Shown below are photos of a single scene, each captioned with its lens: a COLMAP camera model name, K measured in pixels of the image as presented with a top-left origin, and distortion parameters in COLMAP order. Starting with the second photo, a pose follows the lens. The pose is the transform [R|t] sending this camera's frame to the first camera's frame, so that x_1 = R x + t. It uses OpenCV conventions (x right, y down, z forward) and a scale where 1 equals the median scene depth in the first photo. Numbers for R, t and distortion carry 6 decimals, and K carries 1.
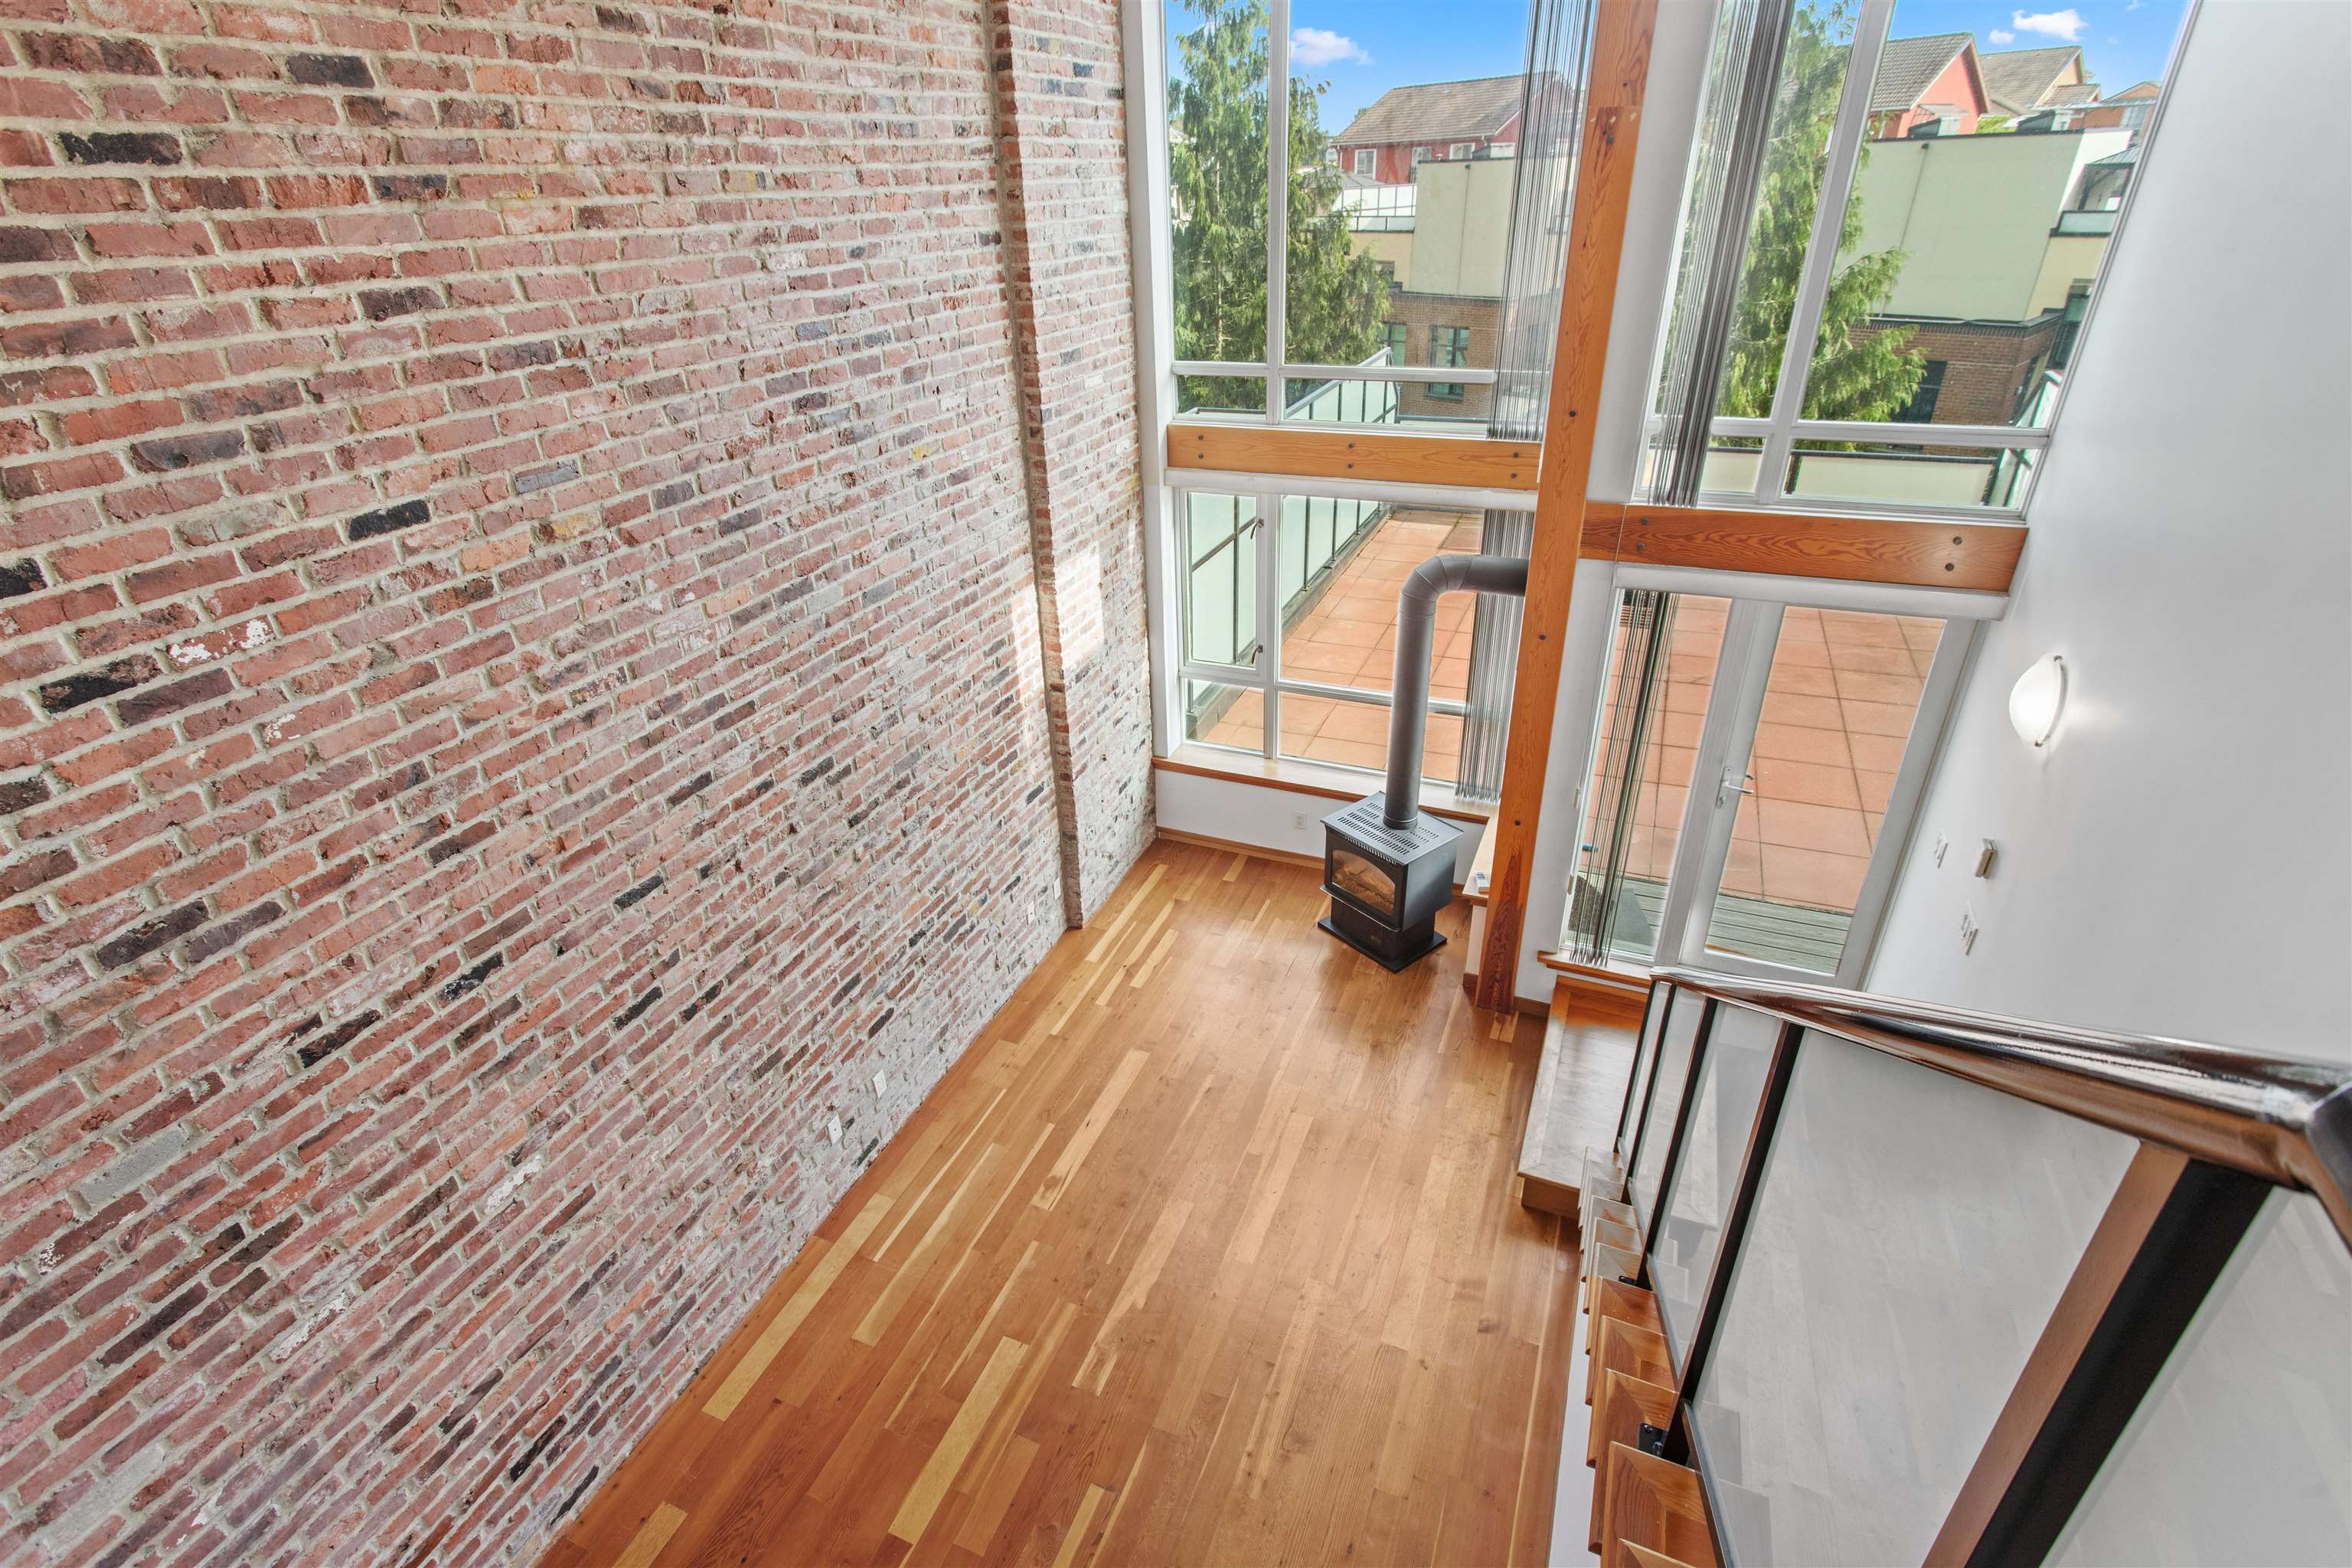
lens RADIAL K [[1123.9, 0, 1172.4], [0, 1123.9, 781.3], [0, 0, 1]] dist [-0.000319, 0.002448]
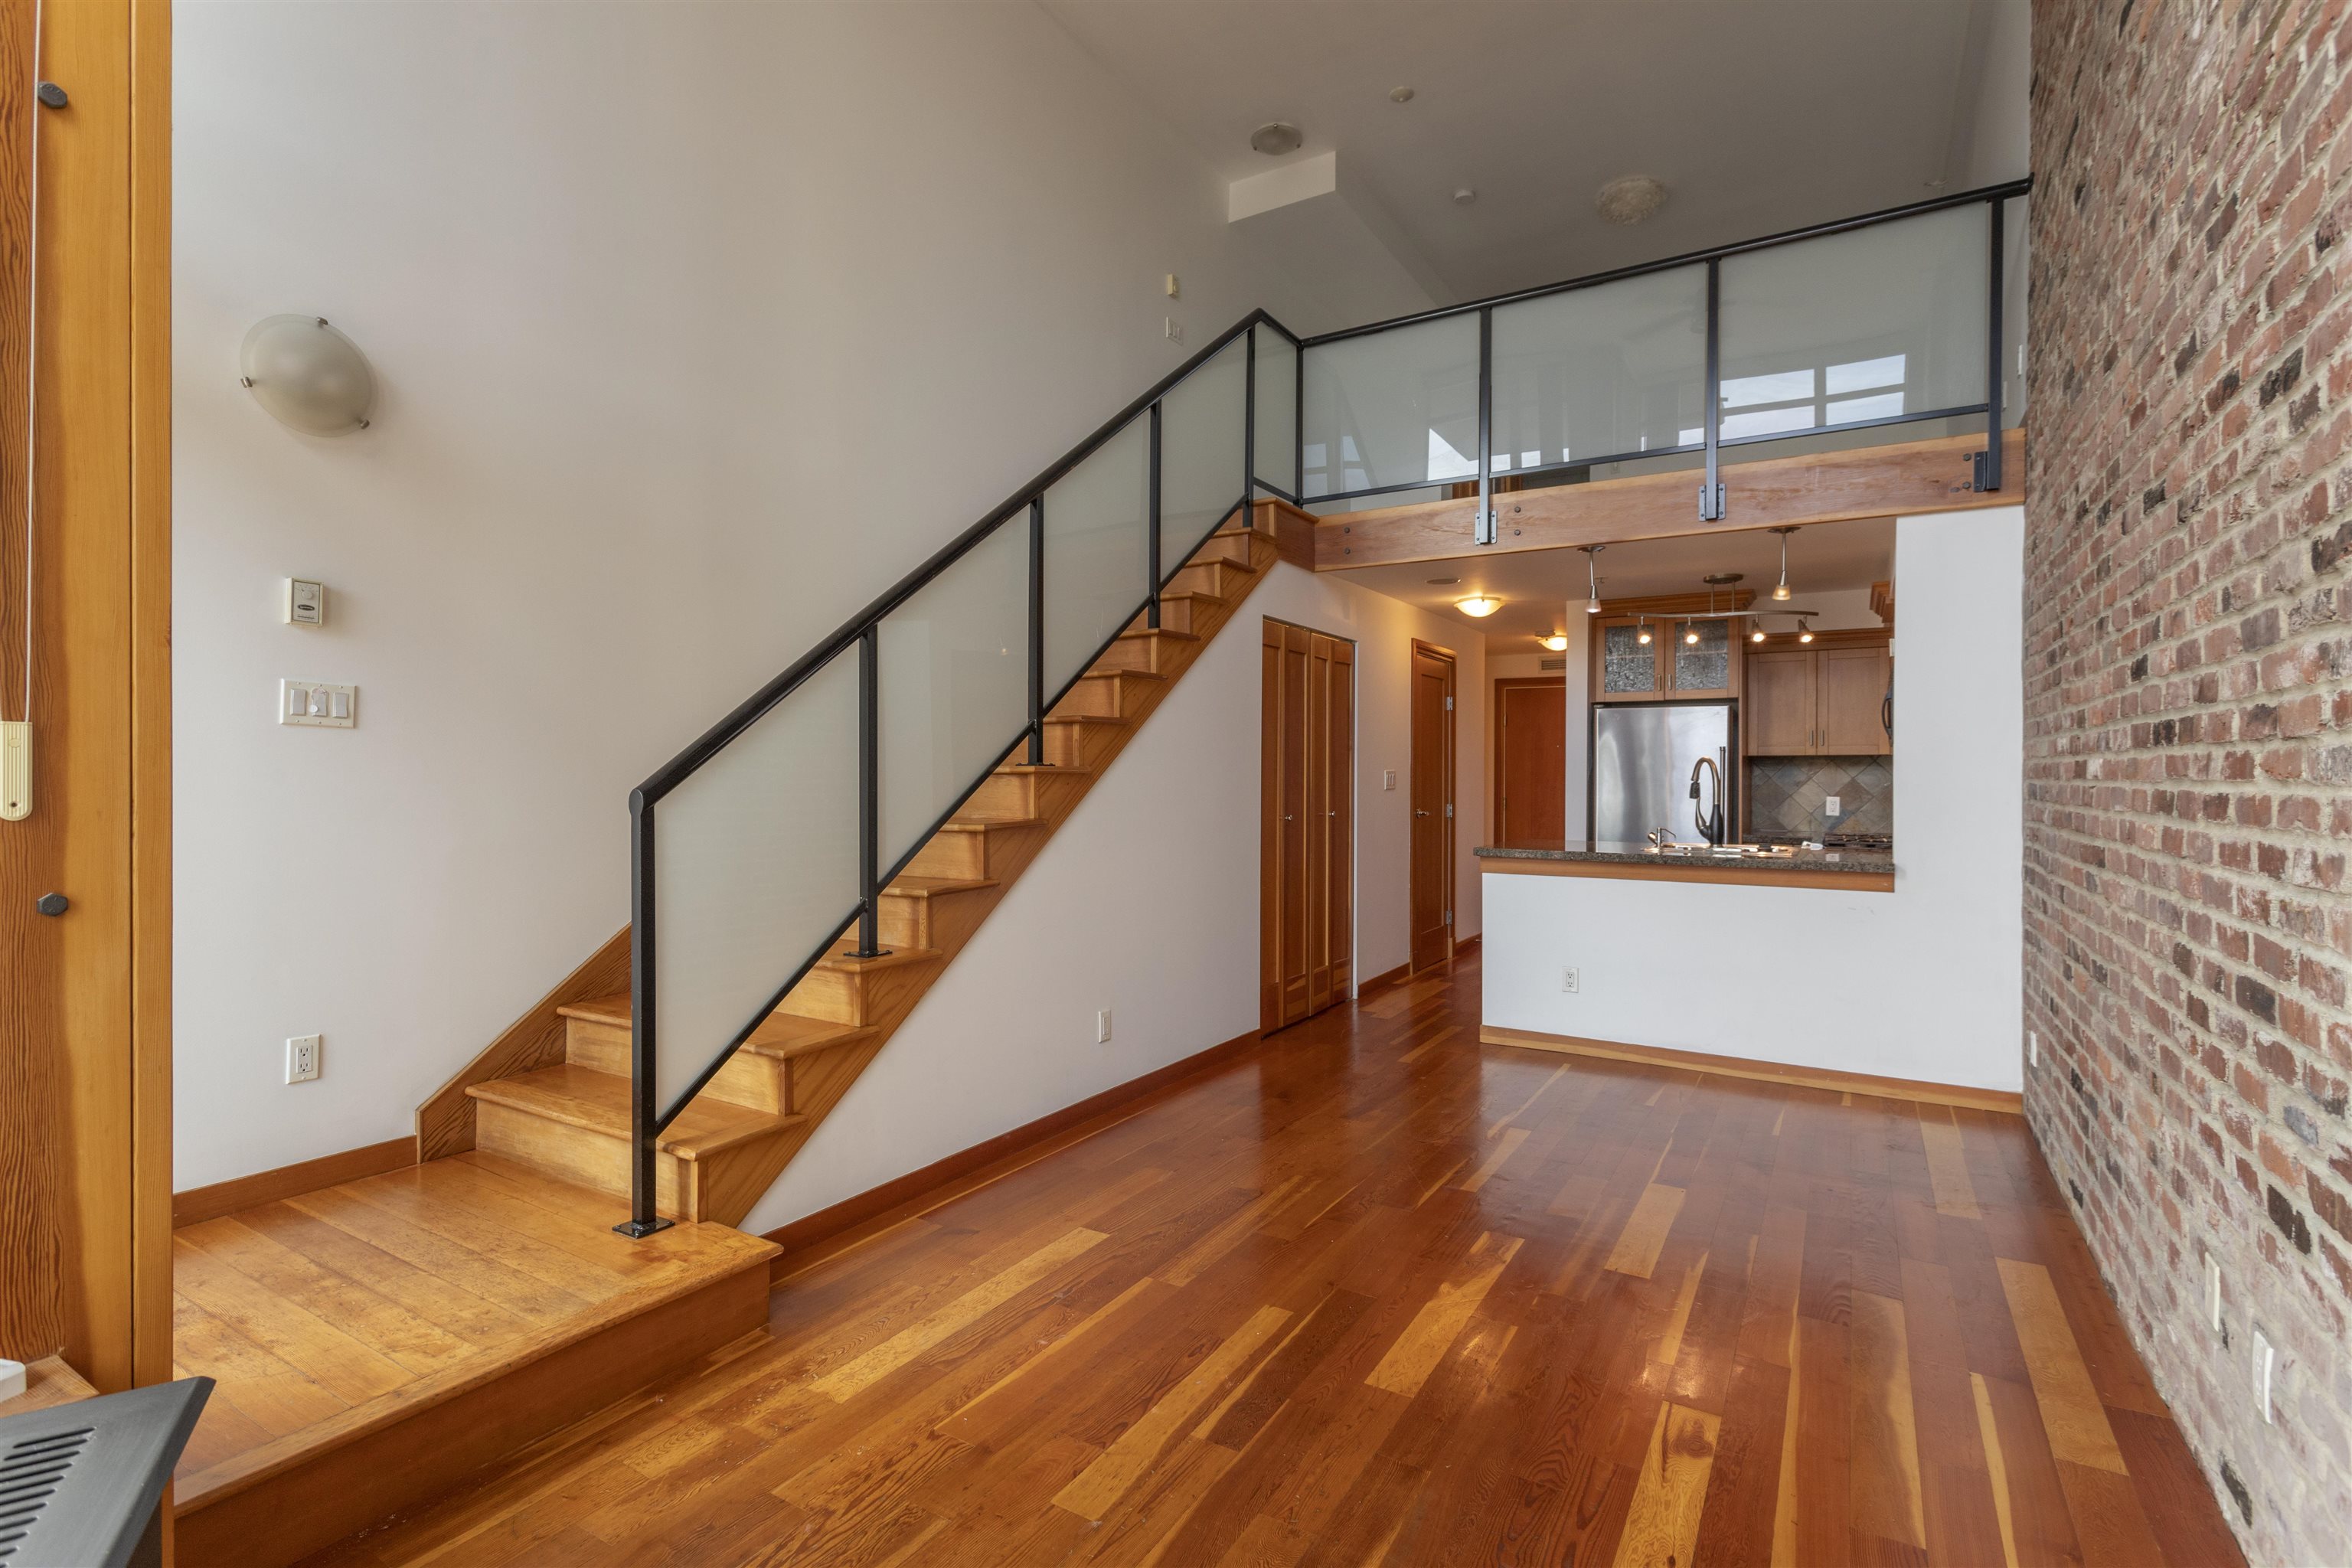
lens RADIAL K [[1123.9, 0, 1163.2], [0, 1123.9, 786.8], [0, 0, 1]] dist [-0.000319, 0.002448]
pose [[-0.987689, 0.025208, 0.154386, 0.030255], [0.096478, 0.875037, 0.474344, -0.126390], [-0.123136, 0.483399, -0.866696, 1.646558]]
